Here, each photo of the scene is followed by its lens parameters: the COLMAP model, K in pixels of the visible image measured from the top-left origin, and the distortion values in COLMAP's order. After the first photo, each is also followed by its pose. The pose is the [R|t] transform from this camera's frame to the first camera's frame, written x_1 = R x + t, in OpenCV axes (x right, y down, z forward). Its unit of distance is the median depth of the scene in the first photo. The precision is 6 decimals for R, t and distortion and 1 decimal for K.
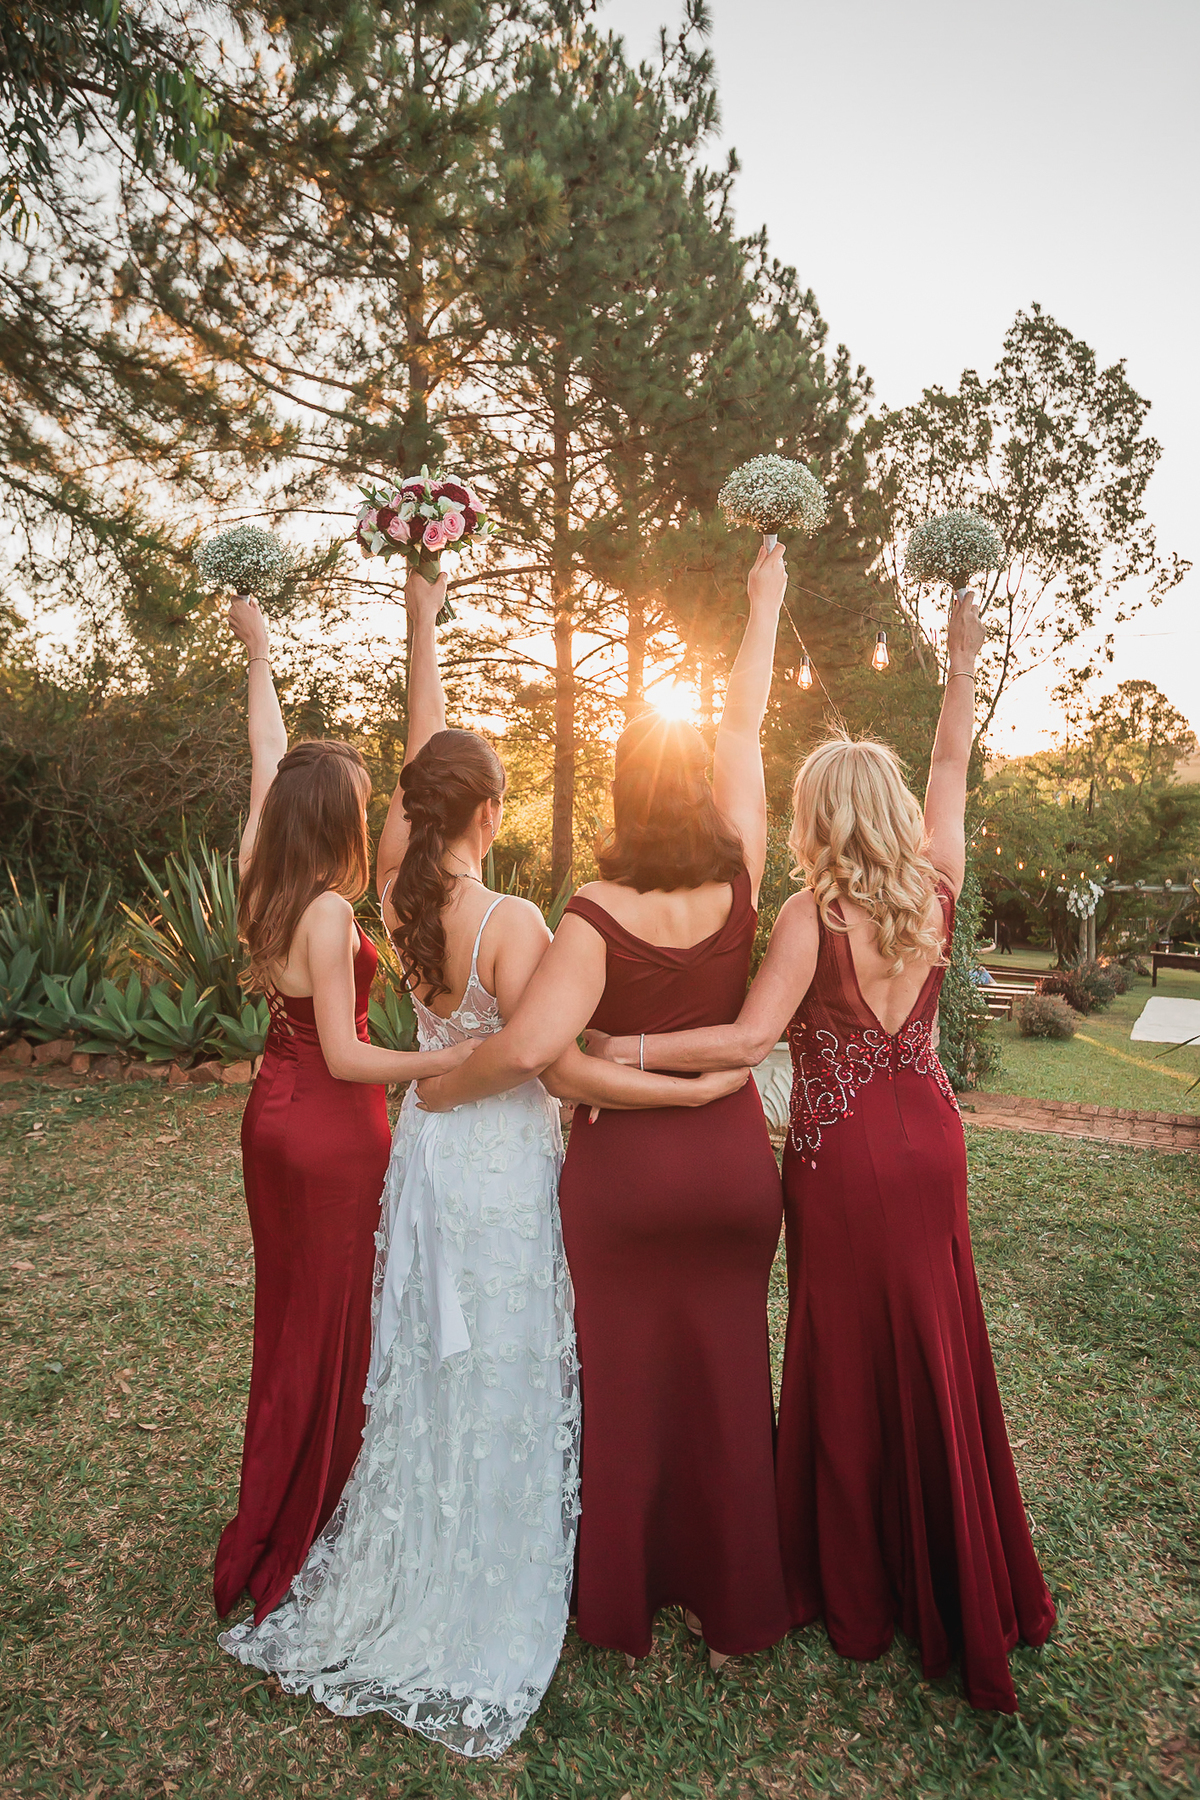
lens RADIAL K [[1757.4, 0, 600.0], [0, 1757.4, 900.0], [0, 0, 1]] dist [0.000300, 0.137778]
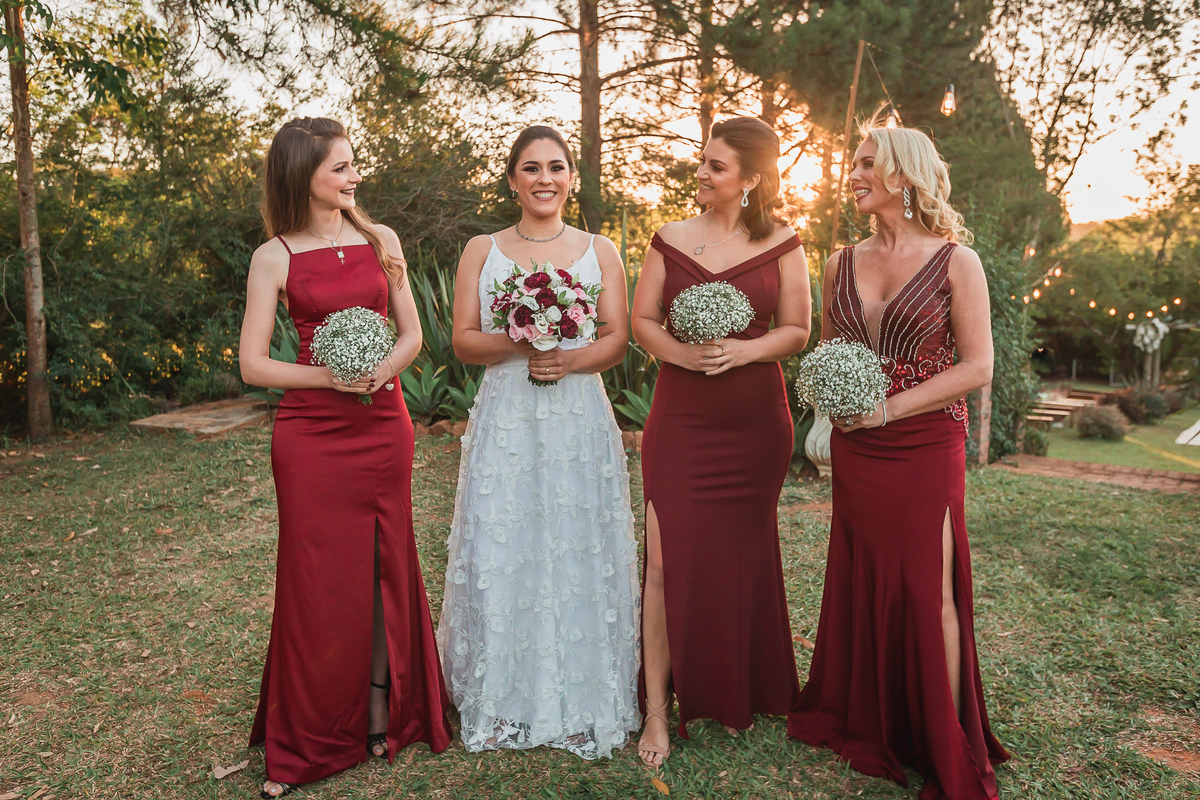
lens RADIAL K [[1171.6, 0, 568.7], [0, 1171.6, 401.7], [0, 0, 1]] dist [0.000300, 0.137778]
pose [[0.991908, 0.011261, -0.126458, -0.010574], [0.004334, 0.992474, 0.122375, -0.051321], [0.126884, -0.121933, 0.984395, 0.153022]]
